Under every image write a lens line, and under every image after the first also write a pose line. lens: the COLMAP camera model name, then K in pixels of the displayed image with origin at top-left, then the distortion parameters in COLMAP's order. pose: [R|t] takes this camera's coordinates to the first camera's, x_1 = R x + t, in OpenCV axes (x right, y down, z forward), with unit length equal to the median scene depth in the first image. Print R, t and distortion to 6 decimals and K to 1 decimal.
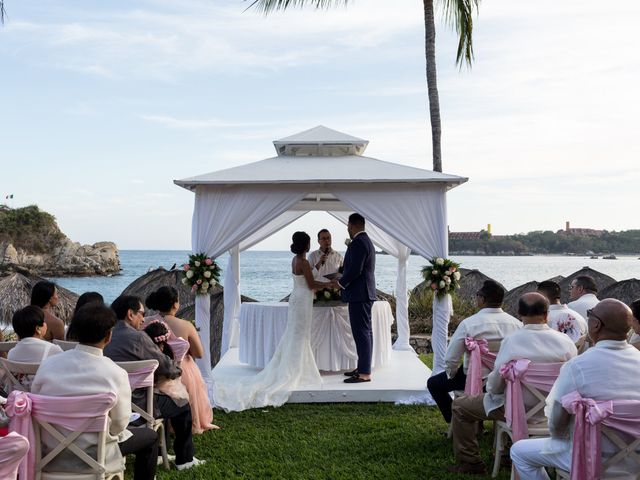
lens RADIAL K [[673.1, 0, 320.0], [0, 673.1, 240.0], [0, 0, 1]] dist [0.005174, -0.015621]
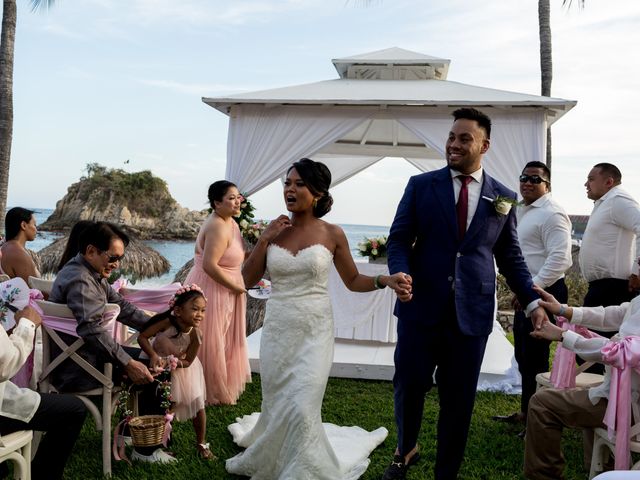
lens RADIAL K [[673.1, 0, 320.0], [0, 673.1, 240.0], [0, 0, 1]] dist [0.005174, -0.015621]
pose [[0.986960, 0.048417, -0.153511, 0.039304], [-0.042672, 0.998268, 0.040499, 0.029979], [0.155206, -0.033420, 0.987317, 0.134991]]
